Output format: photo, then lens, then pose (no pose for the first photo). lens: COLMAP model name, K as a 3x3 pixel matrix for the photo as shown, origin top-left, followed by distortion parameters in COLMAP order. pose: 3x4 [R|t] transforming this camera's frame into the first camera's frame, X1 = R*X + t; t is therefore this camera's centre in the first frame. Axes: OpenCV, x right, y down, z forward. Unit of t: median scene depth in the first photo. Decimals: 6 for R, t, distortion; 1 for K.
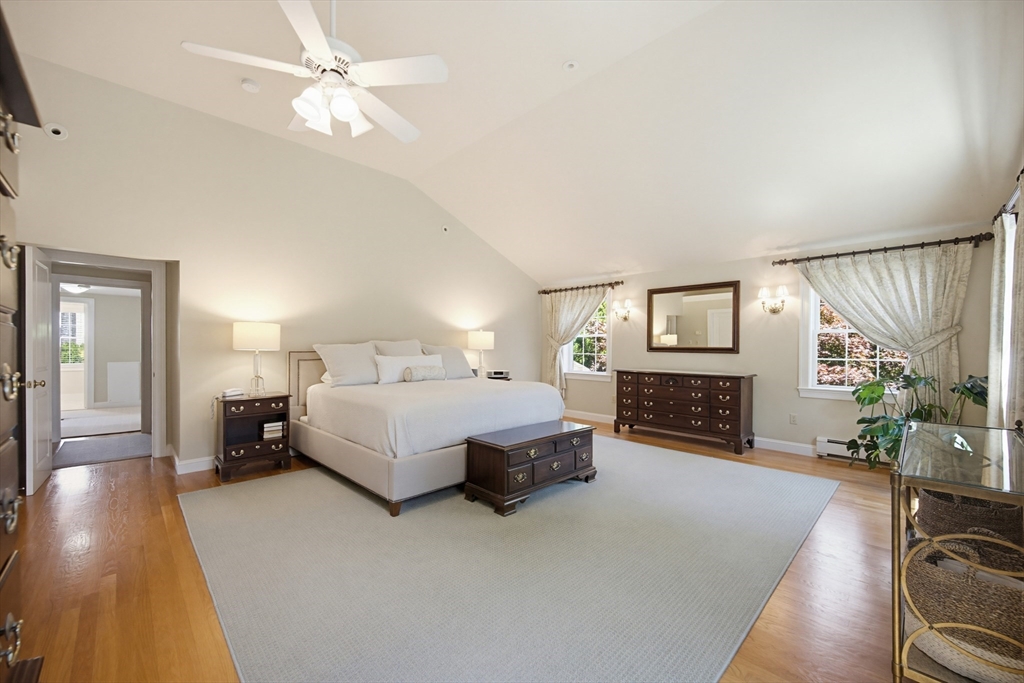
lens RADIAL K [[405.4, 0, 508.9], [0, 405.4, 347.3], [0, 0, 1]] dist [0.001647, -0.000267]
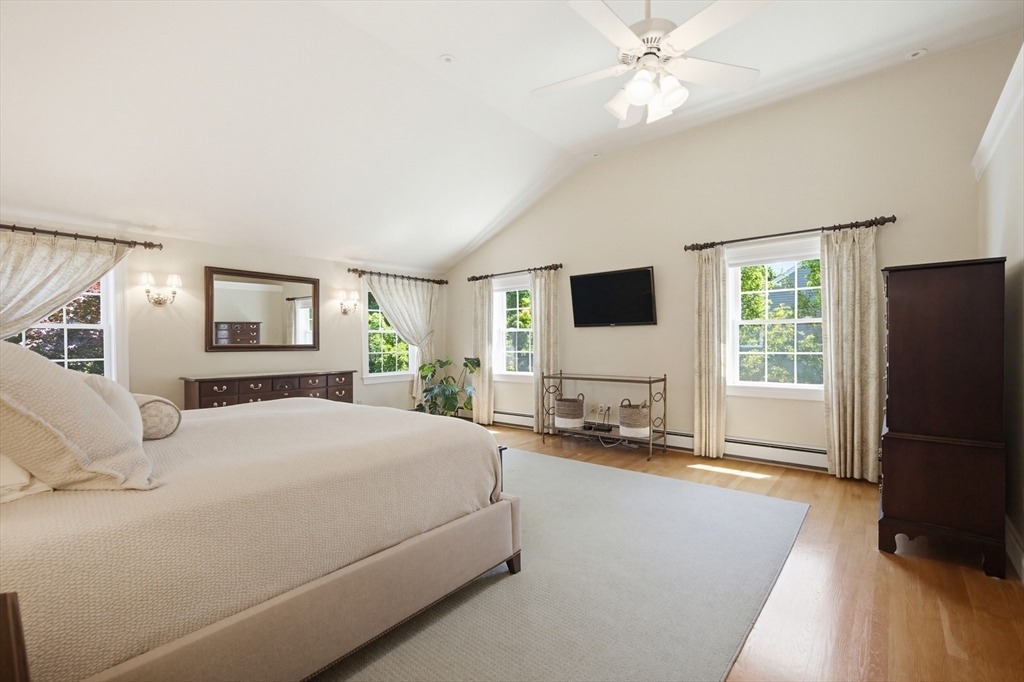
lens RADIAL K [[445.5, 0, 511.4], [0, 445.5, 345.7], [0, 0, 1]] dist [0.000628, 0.000063]
pose [[-0.101846, -0.008881, 0.994761, -0.648192], [0.010998, 0.999889, 0.010052, -0.002933], [-0.994739, 0.011964, -0.101737, 0.688350]]
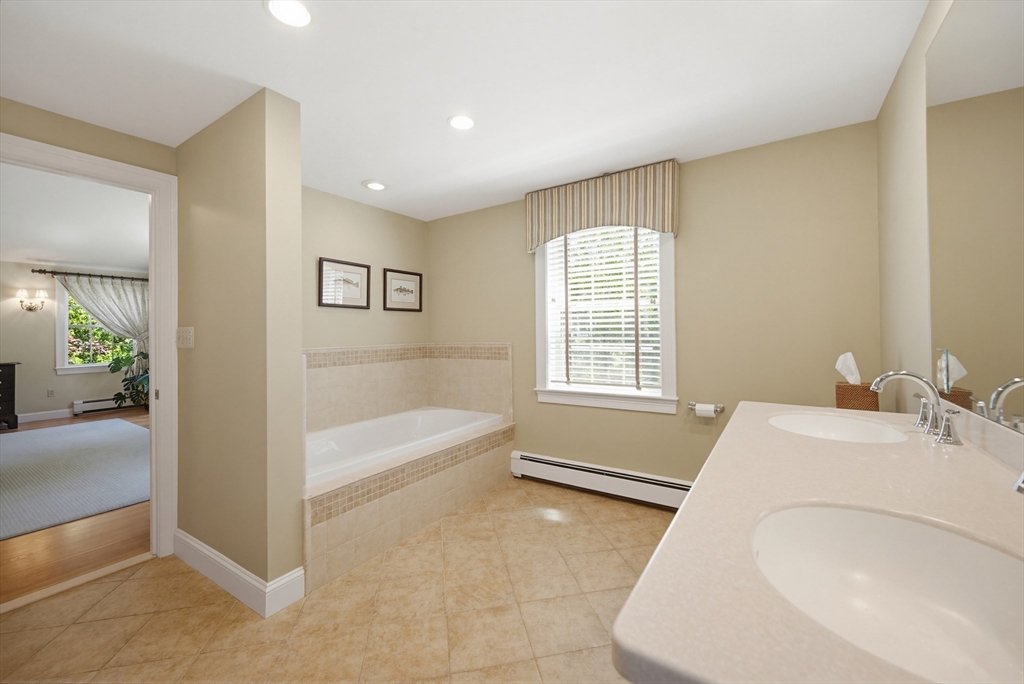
lens RADIAL K [[405.4, 0, 513.1], [0, 405.4, 328.1], [0, 0, 1]] dist [0.001647, -0.000267]
pose [[-0.225259, 0.000637, 0.974299, -0.909530], [0.008162, 0.999966, 0.001233, -0.021167], [-0.974265, 0.008230, -0.225257, -0.157510]]
